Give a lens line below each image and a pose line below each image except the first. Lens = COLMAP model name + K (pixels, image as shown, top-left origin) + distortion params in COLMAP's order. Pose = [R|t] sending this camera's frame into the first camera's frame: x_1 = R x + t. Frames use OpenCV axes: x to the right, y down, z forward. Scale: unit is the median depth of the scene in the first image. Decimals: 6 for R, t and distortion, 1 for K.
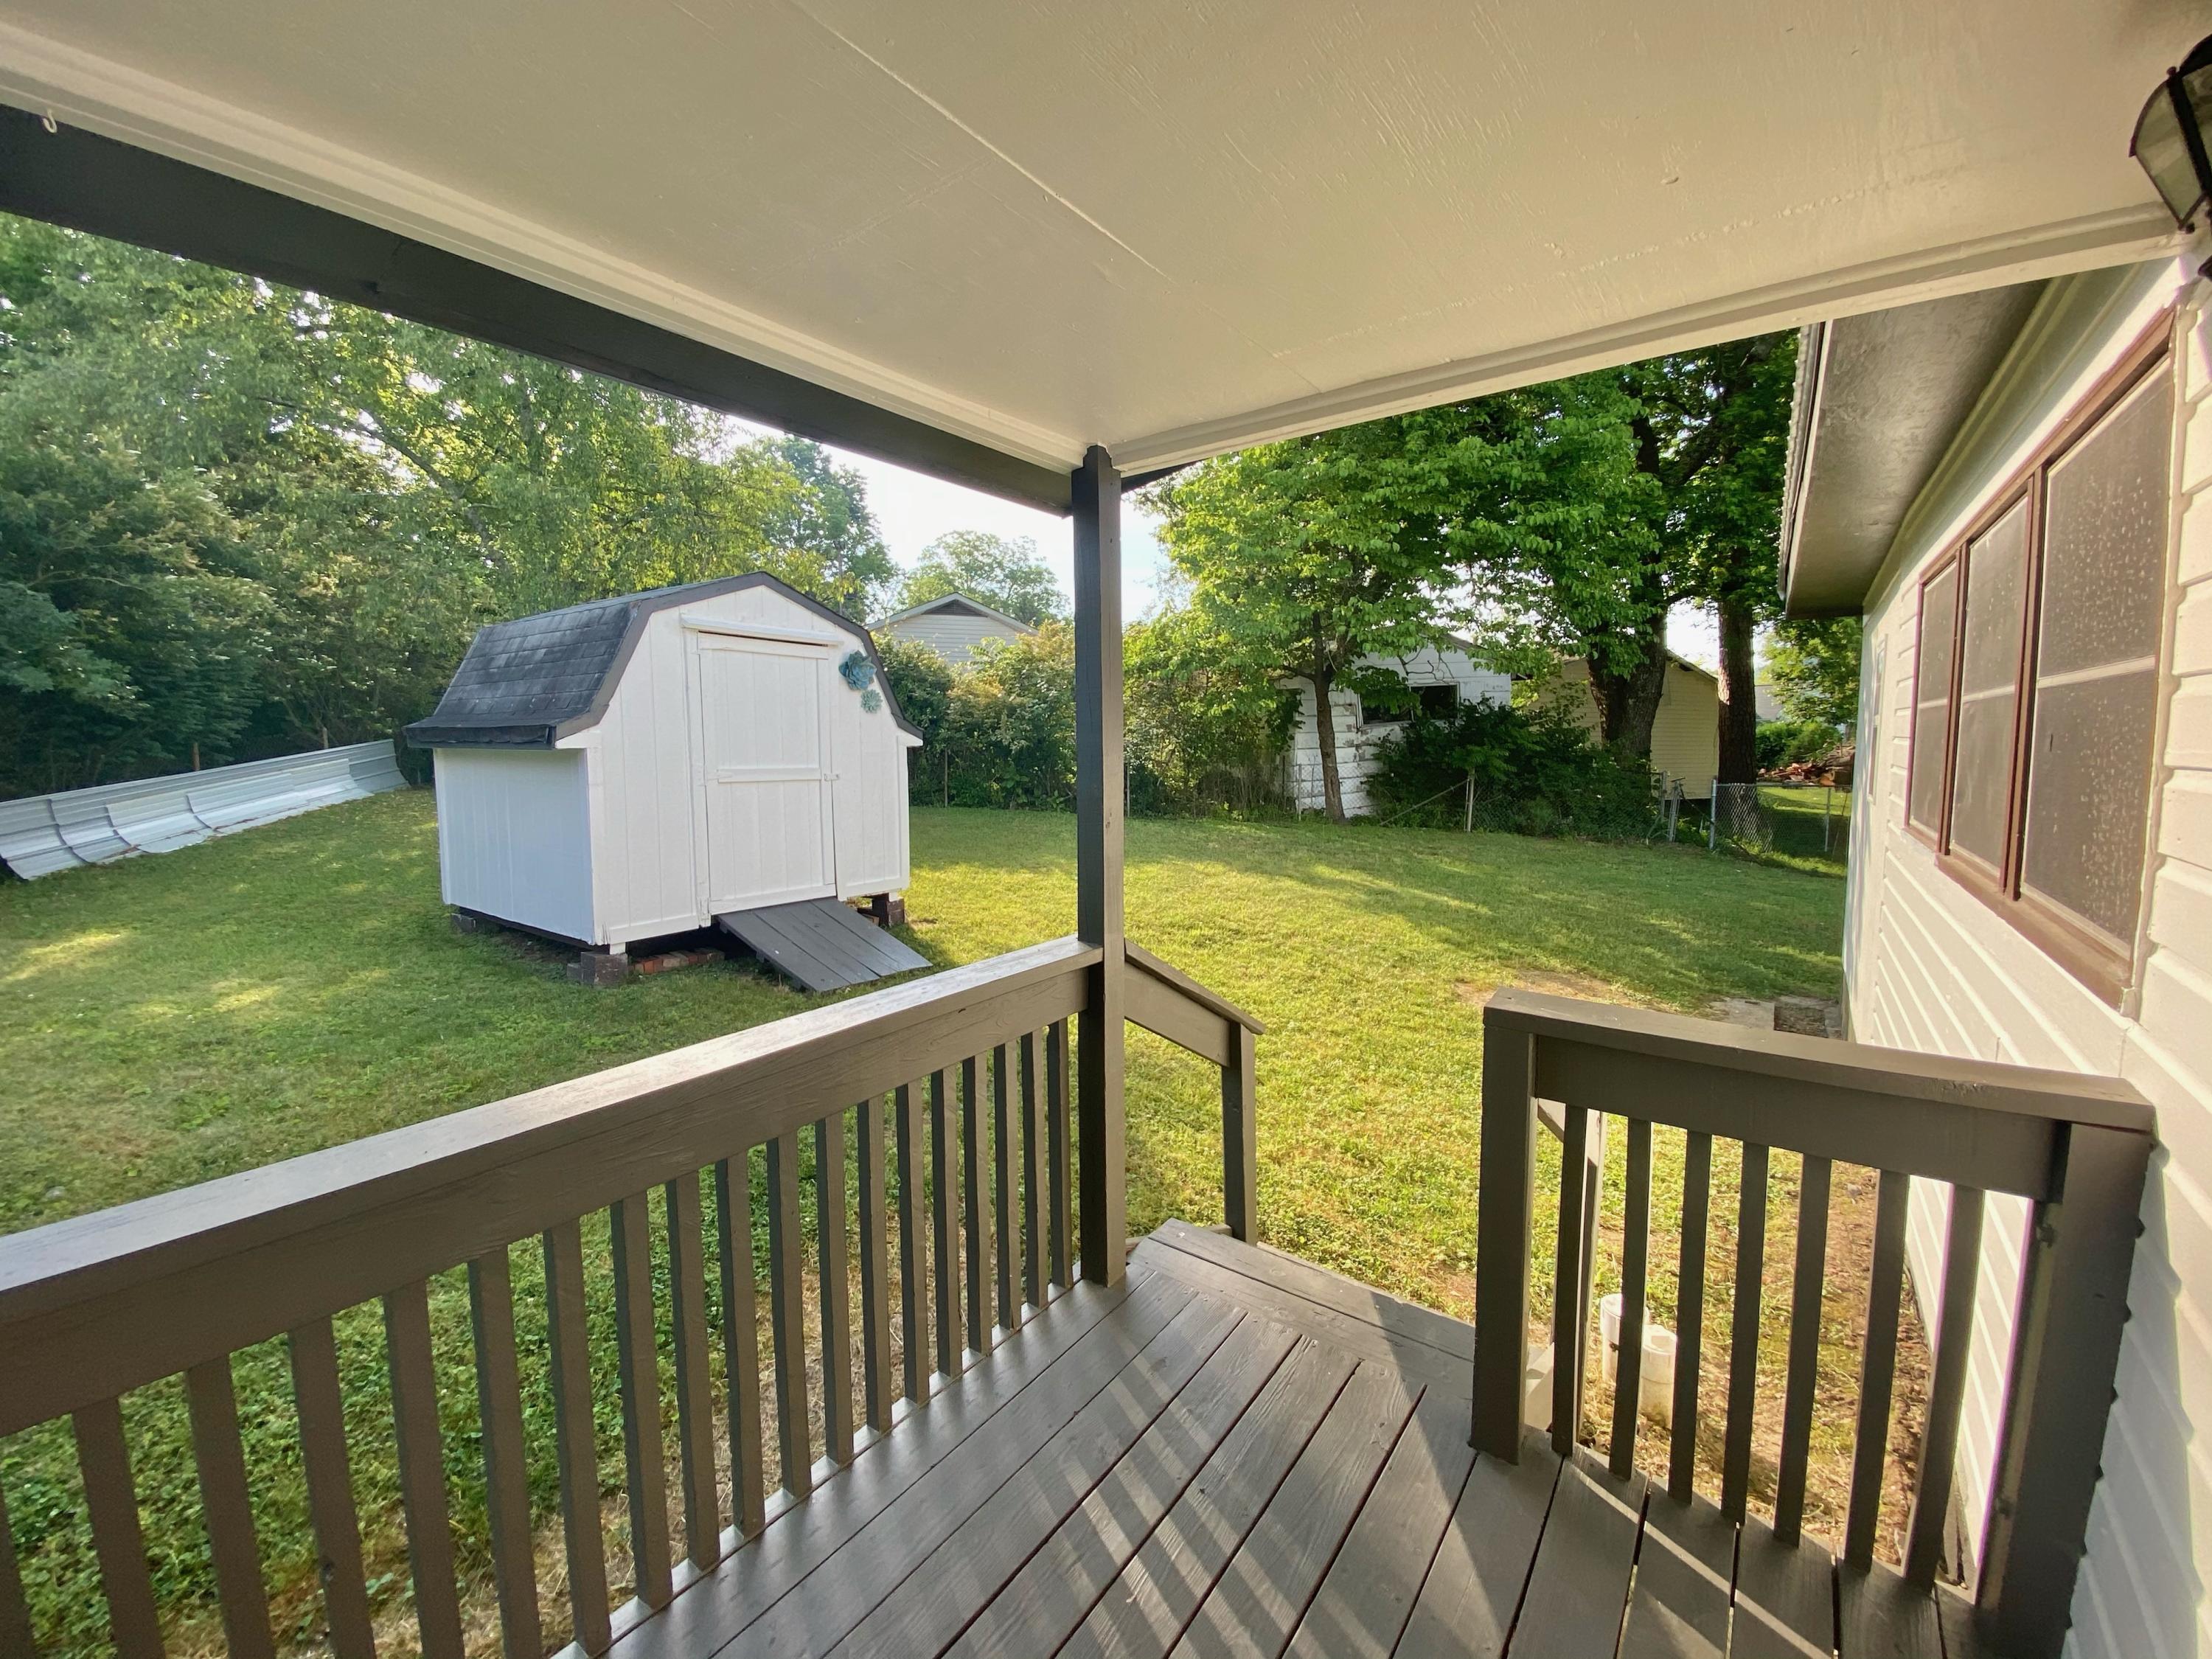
lens RADIAL K [[891.7, 0, 1106.0], [0, 891.7, 829.5], [0, 0, 1]] dist [-0.026599, -0.000119]
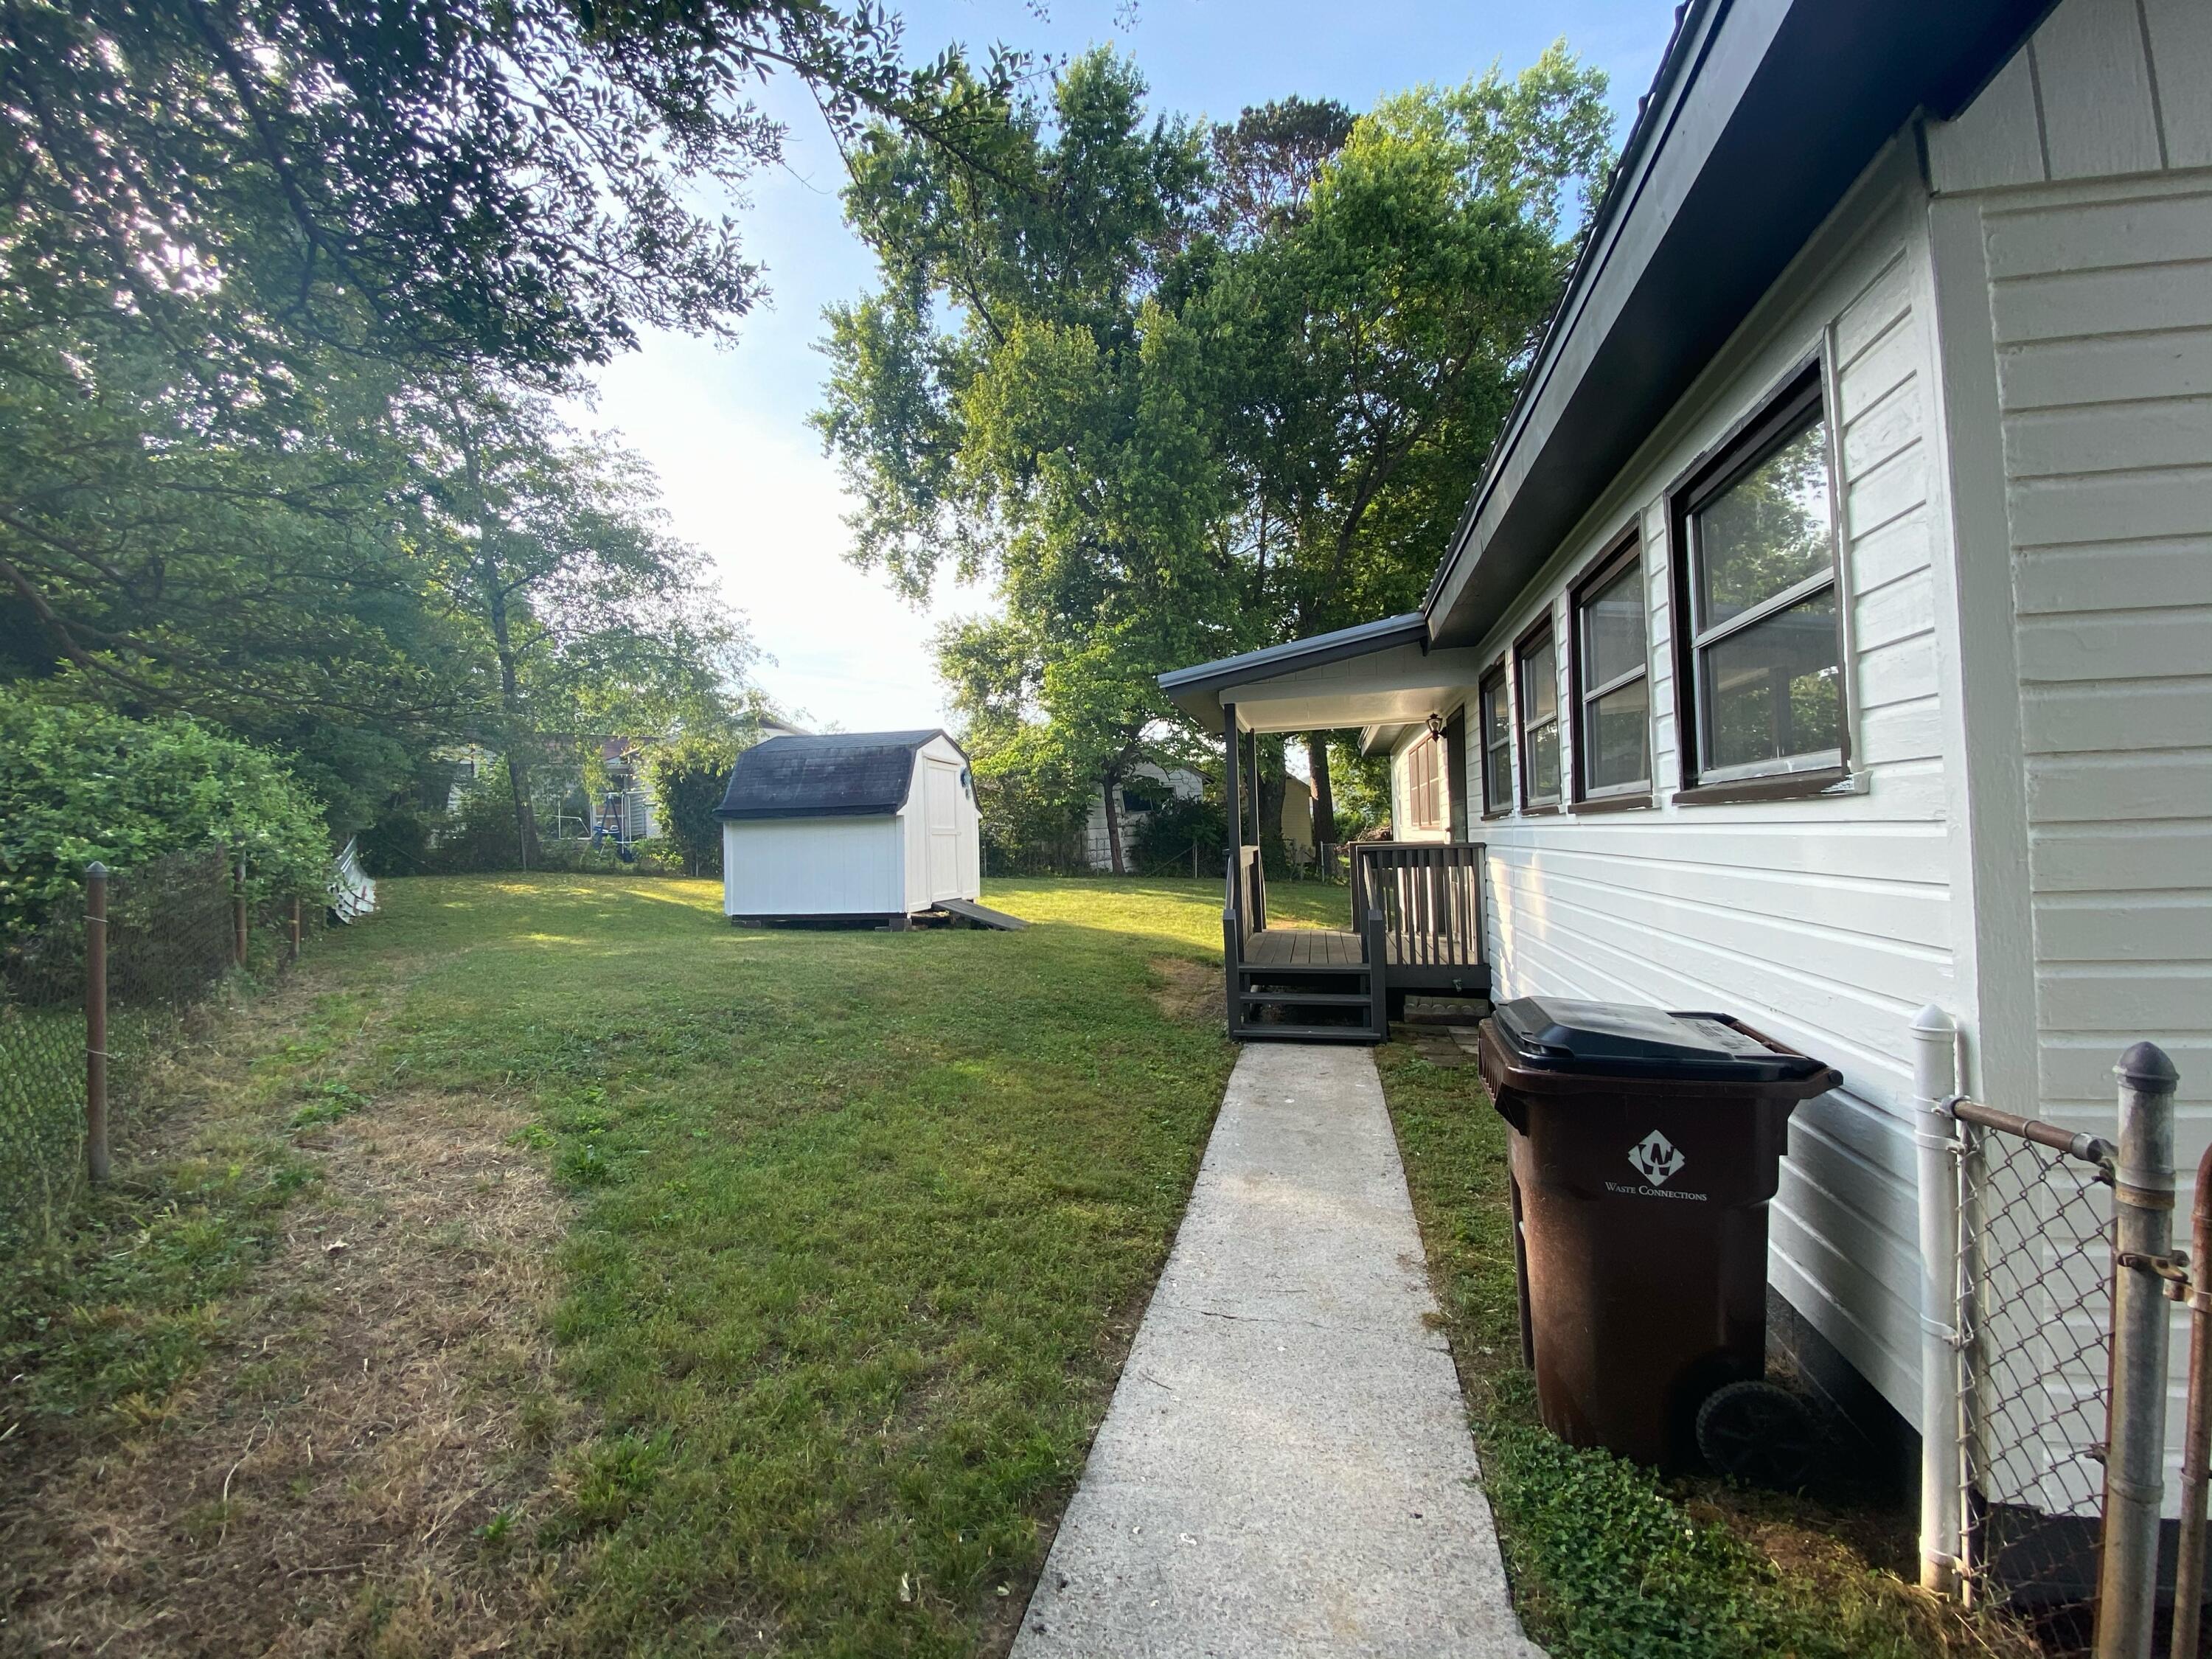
lens RADIAL K [[896.9, 0, 1106.0], [0, 896.9, 829.5], [0, 0, 1]] dist [-0.000246, -0.000105]
pose [[0.916804, -0.009524, 0.399224, -0.359548], [0.053908, 0.993516, -0.100096, 0.064325], [-0.395682, 0.113290, 0.911373, -0.396700]]
